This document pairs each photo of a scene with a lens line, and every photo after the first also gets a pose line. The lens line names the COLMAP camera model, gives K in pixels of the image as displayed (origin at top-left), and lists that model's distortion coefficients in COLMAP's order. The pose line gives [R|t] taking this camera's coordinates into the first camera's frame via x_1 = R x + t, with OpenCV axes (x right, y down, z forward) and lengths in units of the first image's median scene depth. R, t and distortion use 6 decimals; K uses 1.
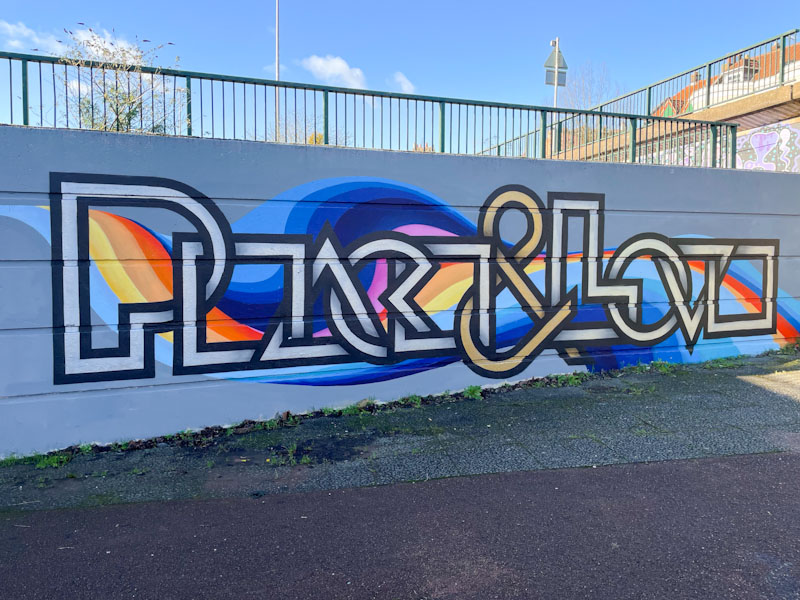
lens RADIAL K [[644.2, 0, 400.0], [0, 644.2, 300.0], [0, 0, 1]] dist [0.072471, -0.006784]
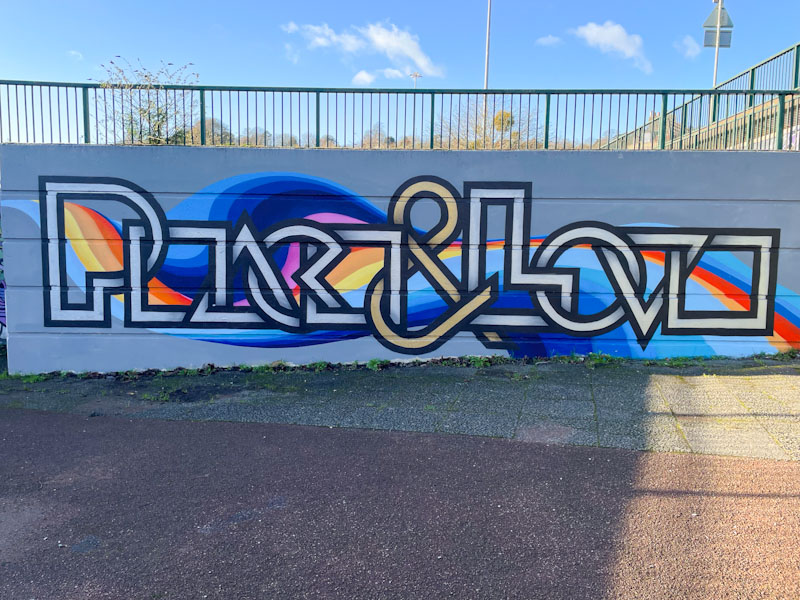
lens RADIAL K [[644.2, 0, 400.0], [0, 644.2, 300.0], [0, 0, 1]] dist [0.072471, -0.006784]
pose [[0.923015, 0.055236, -0.380780, 0.579041], [-0.042299, 0.998211, 0.042265, -0.016836], [0.382433, -0.022905, 0.923699, -0.009571]]
